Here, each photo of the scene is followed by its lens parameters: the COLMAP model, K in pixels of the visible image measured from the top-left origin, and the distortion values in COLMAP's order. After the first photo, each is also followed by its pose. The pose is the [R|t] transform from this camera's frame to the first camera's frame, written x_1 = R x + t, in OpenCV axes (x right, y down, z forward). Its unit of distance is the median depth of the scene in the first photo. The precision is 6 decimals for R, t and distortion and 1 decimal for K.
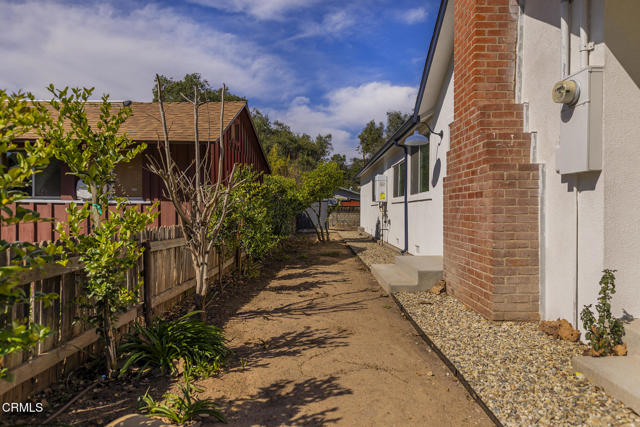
lens RADIAL K [[411.1, 0, 322.9], [0, 411.1, 214.1], [0, 0, 1]] dist [0.010983, -0.003221]
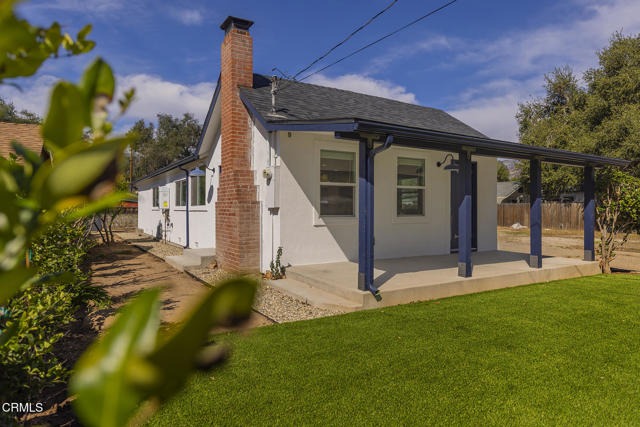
lens RADIAL K [[396.4, 0, 323.9], [0, 396.4, 211.5], [0, 0, 1]] dist [0.015358, -0.000126]
pose [[0.848066, -0.001191, 0.529890, -0.283669], [0.002457, 0.999996, -0.001686, -0.059650], [-0.529885, 0.002731, 0.848065, -0.907649]]
